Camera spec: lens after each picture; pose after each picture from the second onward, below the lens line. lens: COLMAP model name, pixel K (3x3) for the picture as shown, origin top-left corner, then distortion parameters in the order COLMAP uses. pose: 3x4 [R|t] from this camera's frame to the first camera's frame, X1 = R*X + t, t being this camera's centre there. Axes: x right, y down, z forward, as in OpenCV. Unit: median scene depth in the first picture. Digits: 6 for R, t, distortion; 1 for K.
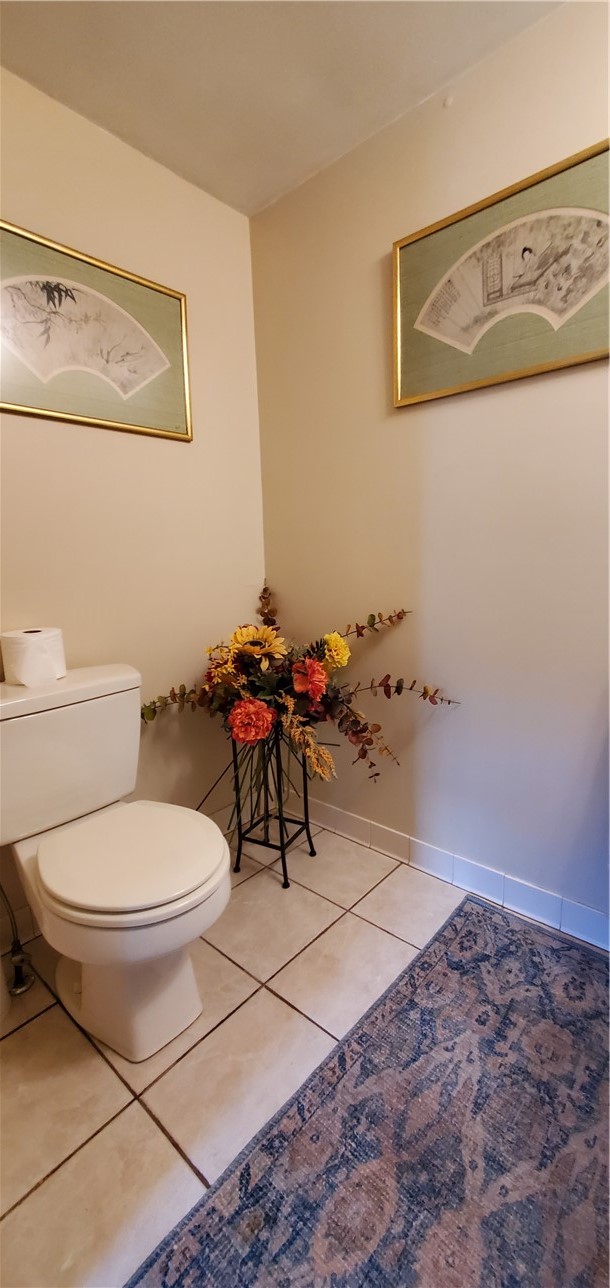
lens RADIAL K [[524.0, 0, 305.4], [0, 524.0, 635.7], [0, 0, 1]] dist [0.026446, -0.000737]
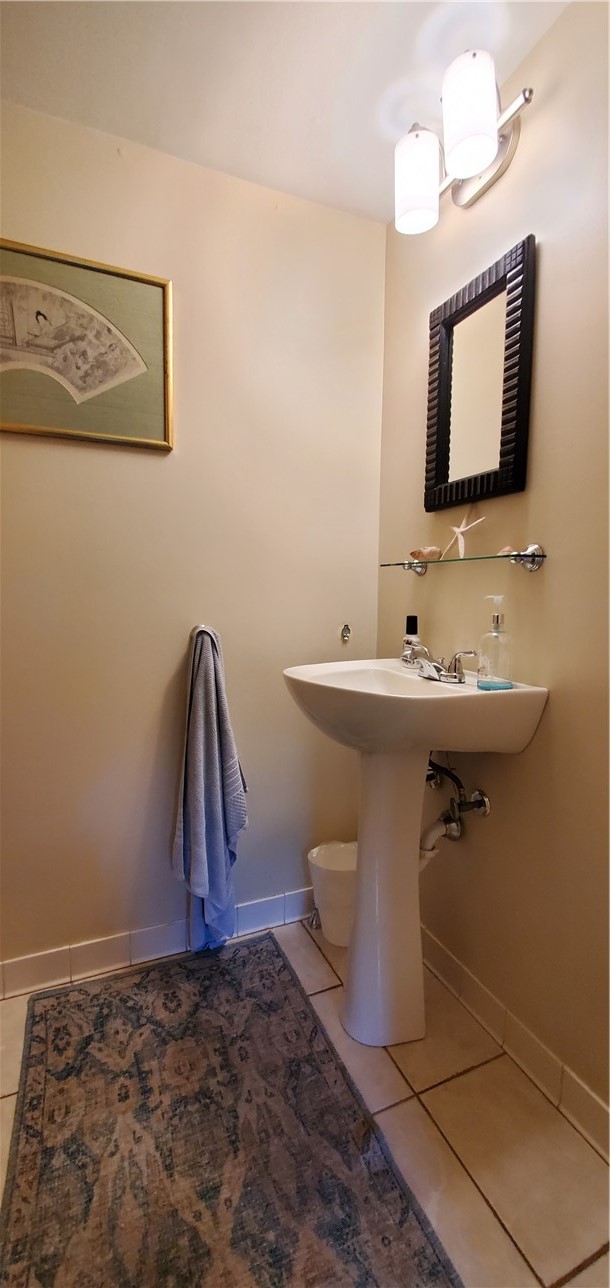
lens RADIAL K [[524.0, 0, 312.1], [0, 524.0, 638.7], [0, 0, 1]] dist [0.026446, -0.000737]
pose [[0.442467, -0.046647, 0.895571, -0.321602], [0.121980, 0.992496, -0.008570, -0.039540], [-0.888450, 0.113034, 0.444837, 0.169809]]
